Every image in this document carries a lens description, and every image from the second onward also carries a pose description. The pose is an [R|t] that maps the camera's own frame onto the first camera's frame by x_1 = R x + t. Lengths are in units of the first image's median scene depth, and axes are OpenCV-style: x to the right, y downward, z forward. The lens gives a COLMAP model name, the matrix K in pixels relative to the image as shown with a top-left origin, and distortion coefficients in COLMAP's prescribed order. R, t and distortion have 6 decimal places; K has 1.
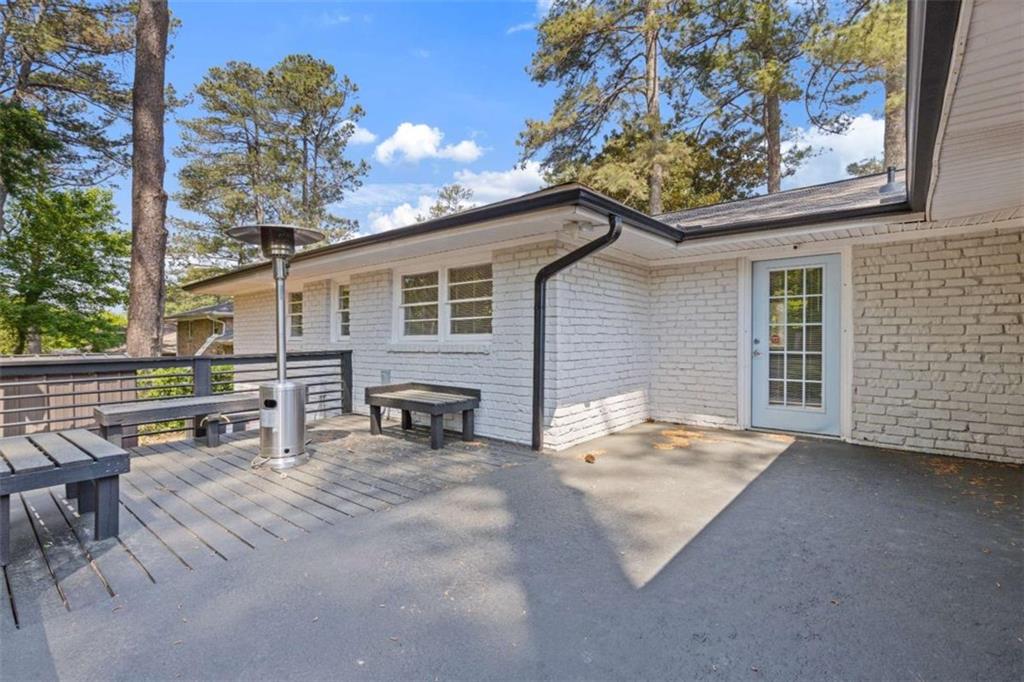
lens RADIAL K [[466.9, 0, 510.1], [0, 466.9, 336.9], [0, 0, 1]] dist [0.002753, -0.000138]
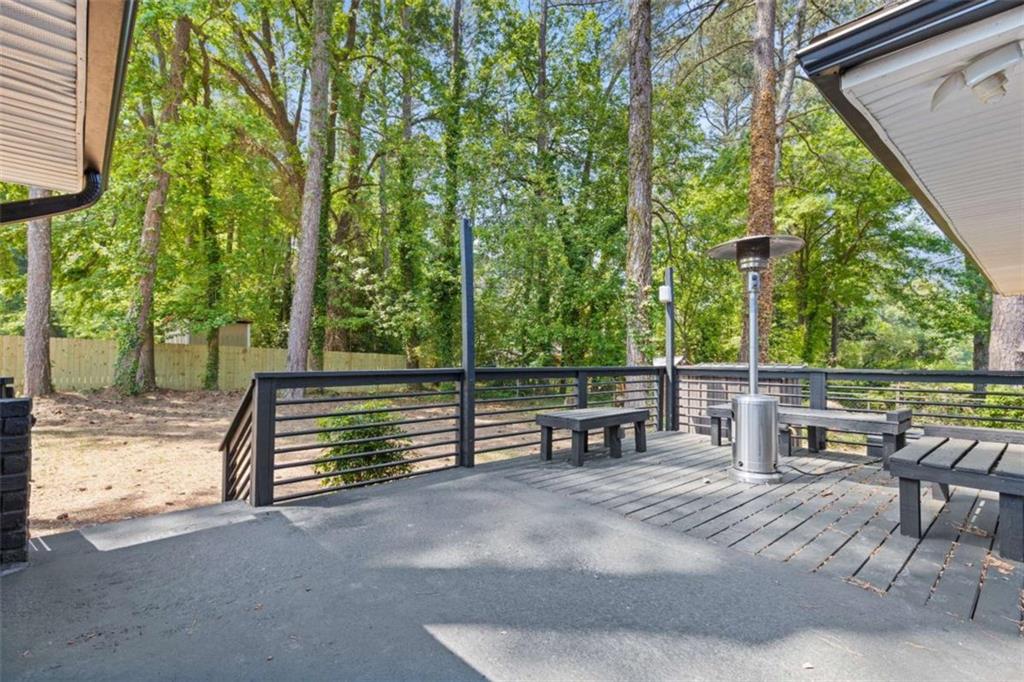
lens RADIAL K [[466.9, 0, 509.4], [0, 466.9, 349.6], [0, 0, 1]] dist [0.002753, -0.000138]
pose [[-0.137480, -0.003558, -0.990498, 0.740460], [0.003352, 0.999986, -0.004057, 0.000448], [0.990499, -0.003878, -0.137466, 0.821441]]
